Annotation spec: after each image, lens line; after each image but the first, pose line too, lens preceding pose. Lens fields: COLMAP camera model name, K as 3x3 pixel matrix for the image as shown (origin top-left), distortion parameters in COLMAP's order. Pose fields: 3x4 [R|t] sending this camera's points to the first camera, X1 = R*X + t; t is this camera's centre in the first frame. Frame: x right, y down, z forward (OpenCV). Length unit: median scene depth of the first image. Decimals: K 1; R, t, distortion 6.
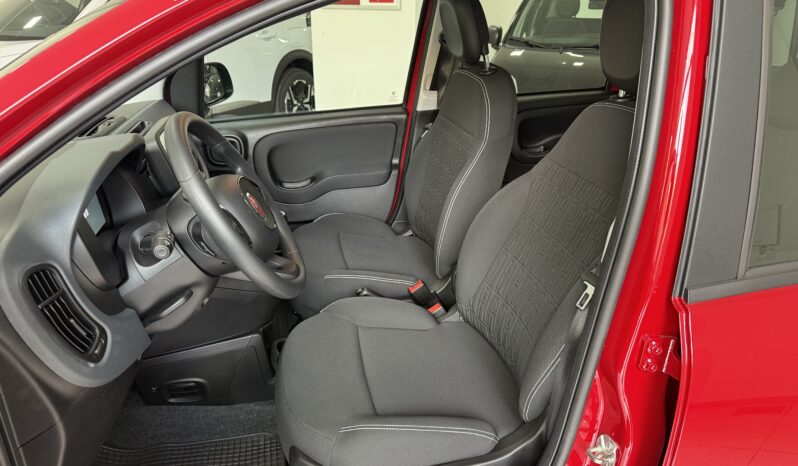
lens RADIAL K [[611.5, 0, 397.9], [0, 611.5, 254.0], [0, 0, 1]] dist [0.098938, -0.169676]
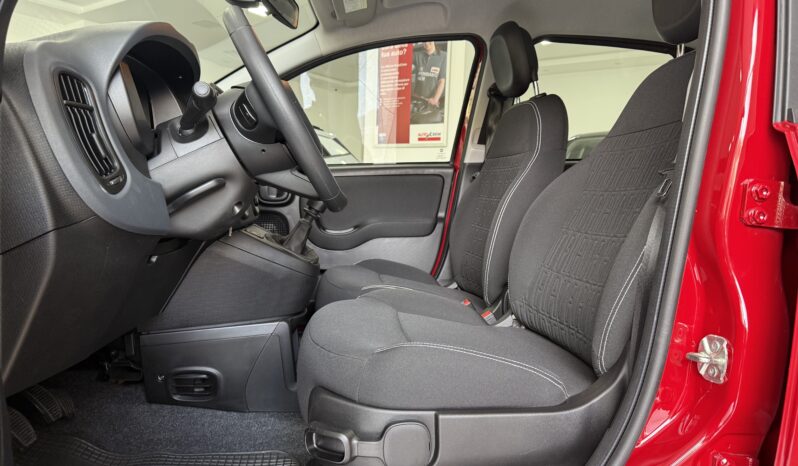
lens RADIAL K [[611.5, 0, 397.9], [0, 611.5, 254.0], [0, 0, 1]] dist [0.098938, -0.169676]
pose [[0.997361, 0.032878, -0.064728, -0.009457], [-0.053660, 0.934382, -0.352210, 0.319701], [0.048901, 0.354753, 0.933680, 0.132254]]
